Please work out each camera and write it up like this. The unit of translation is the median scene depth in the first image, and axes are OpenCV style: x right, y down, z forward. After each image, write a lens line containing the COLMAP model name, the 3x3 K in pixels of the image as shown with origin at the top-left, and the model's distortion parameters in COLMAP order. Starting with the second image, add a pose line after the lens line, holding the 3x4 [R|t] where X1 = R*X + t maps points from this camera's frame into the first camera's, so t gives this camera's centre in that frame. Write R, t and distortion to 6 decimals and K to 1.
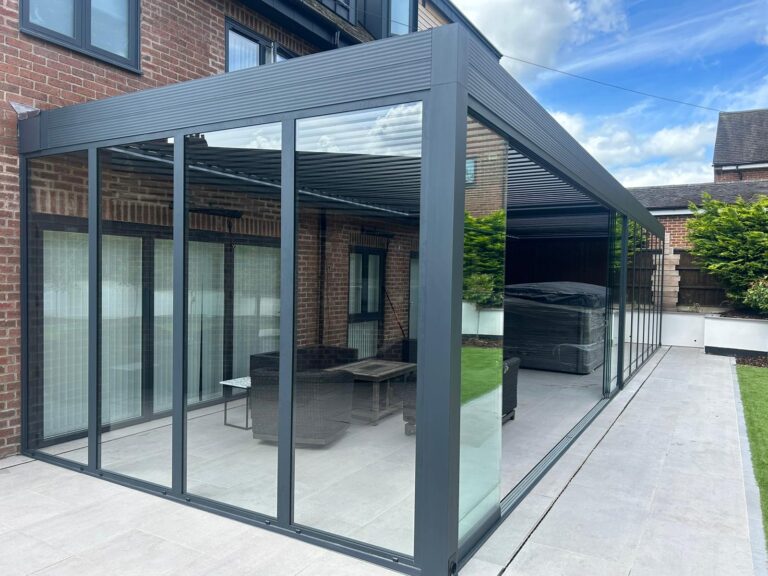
lens RADIAL K [[587.9, 0, 384.0], [0, 587.9, 288.0], [0, 0, 1]] dist [0.007723, -0.010865]
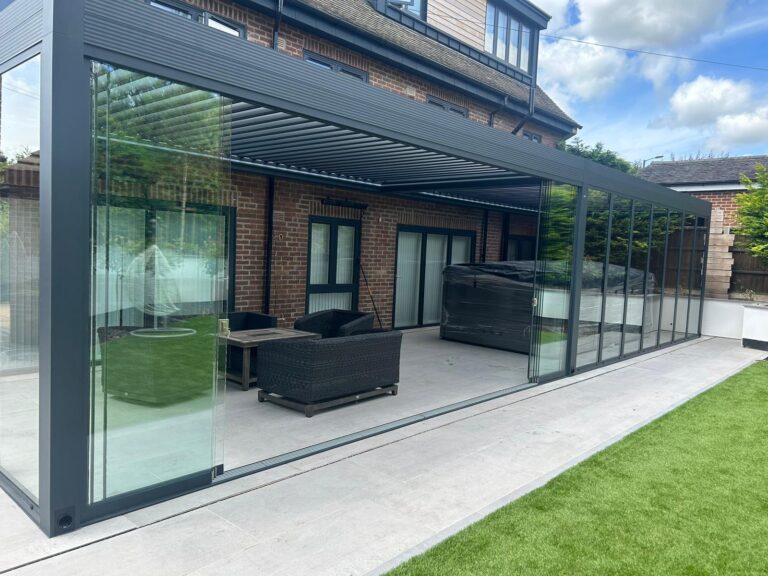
lens RADIAL K [[587.9, 0, 384.0], [0, 587.9, 288.0], [0, 0, 1]] dist [0.007723, -0.010865]
pose [[0.980009, 0.038343, -0.195222, 0.232592], [-0.031051, 0.998706, 0.040277, 0.005860], [0.196513, -0.033410, 0.979932, 0.036103]]
